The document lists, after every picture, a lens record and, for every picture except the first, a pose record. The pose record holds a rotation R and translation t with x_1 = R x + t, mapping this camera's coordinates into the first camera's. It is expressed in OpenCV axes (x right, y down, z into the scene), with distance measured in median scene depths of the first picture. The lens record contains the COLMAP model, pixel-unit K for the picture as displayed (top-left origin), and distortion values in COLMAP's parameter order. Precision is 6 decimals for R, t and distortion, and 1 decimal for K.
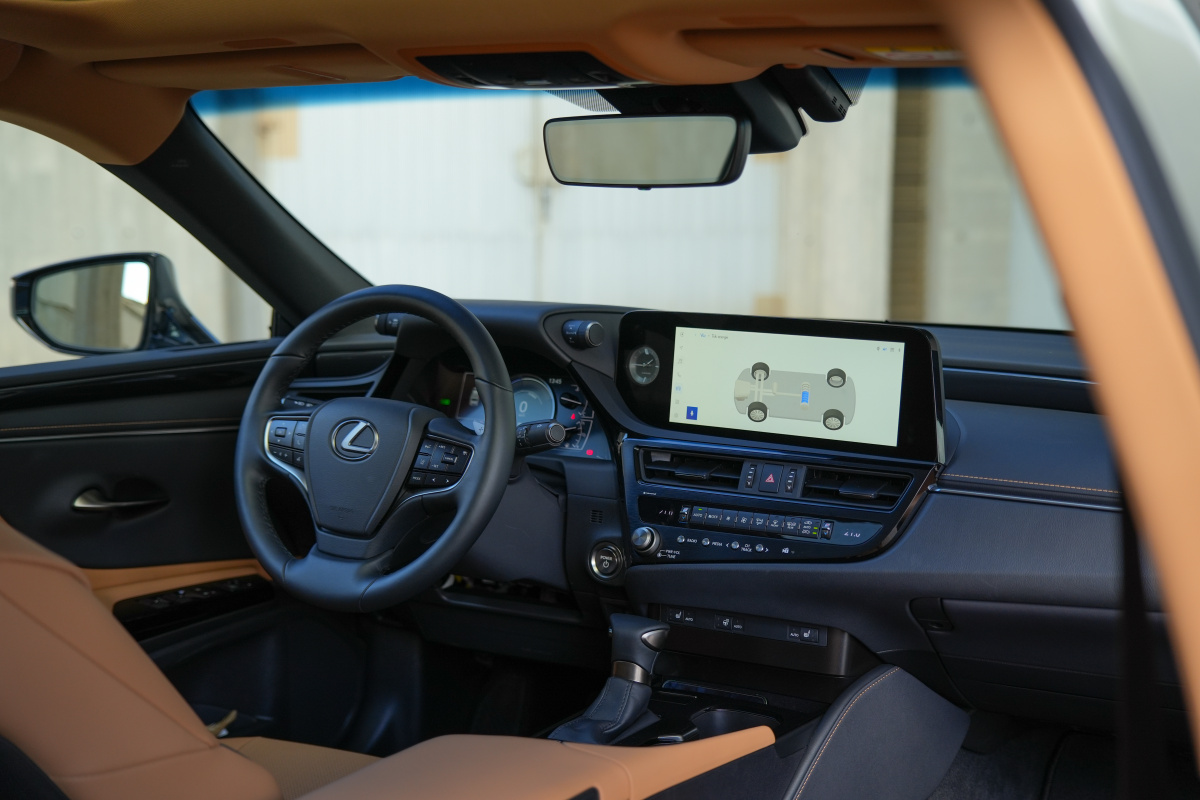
lens RADIAL K [[1752.0, 0, 600.0], [0, 1752.0, 400.0], [0, 0, 1]] dist [0.044081, -0.058567]
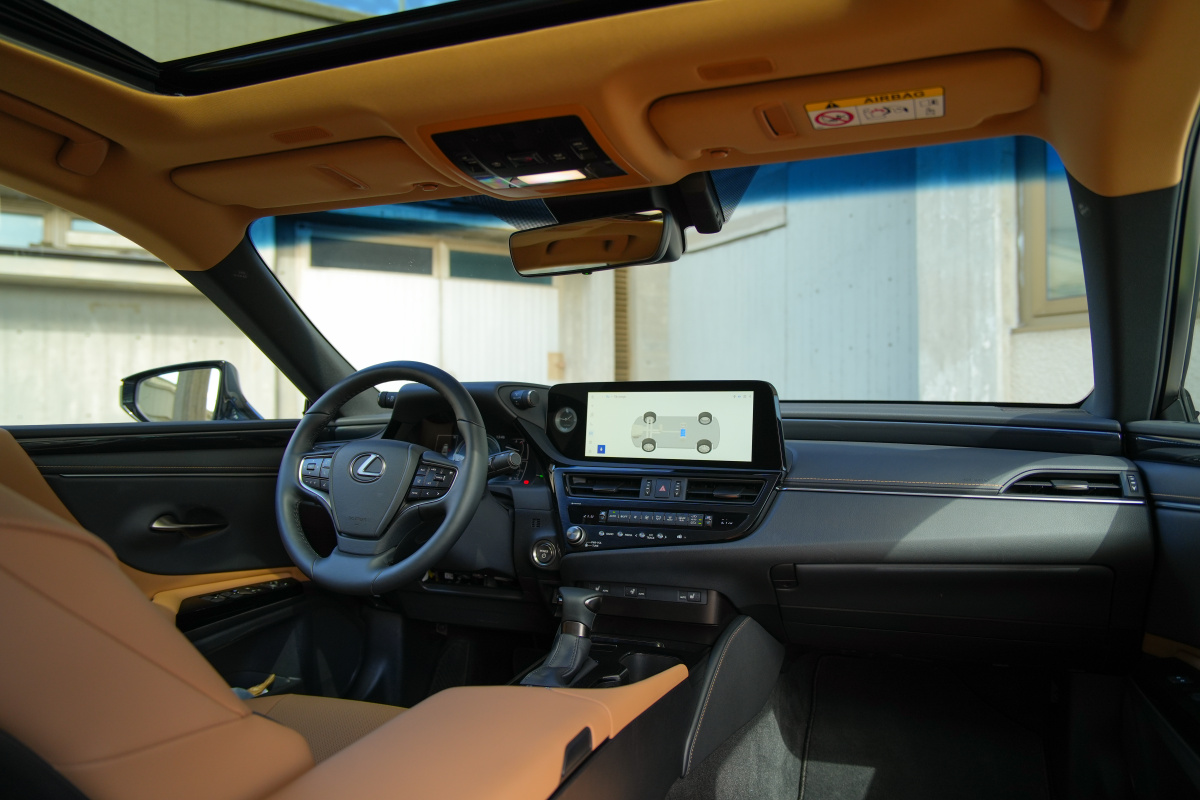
lens RADIAL K [[808.4, 0, 600.0], [0, 808.4, 400.0], [0, 0, 1]] dist [-0.005418, 0.001404]
pose [[0.985538, -0.005126, 0.169379, -0.066327], [0.027369, 0.991234, -0.129250, 0.056461], [-0.167232, 0.132016, 0.977039, 0.337963]]
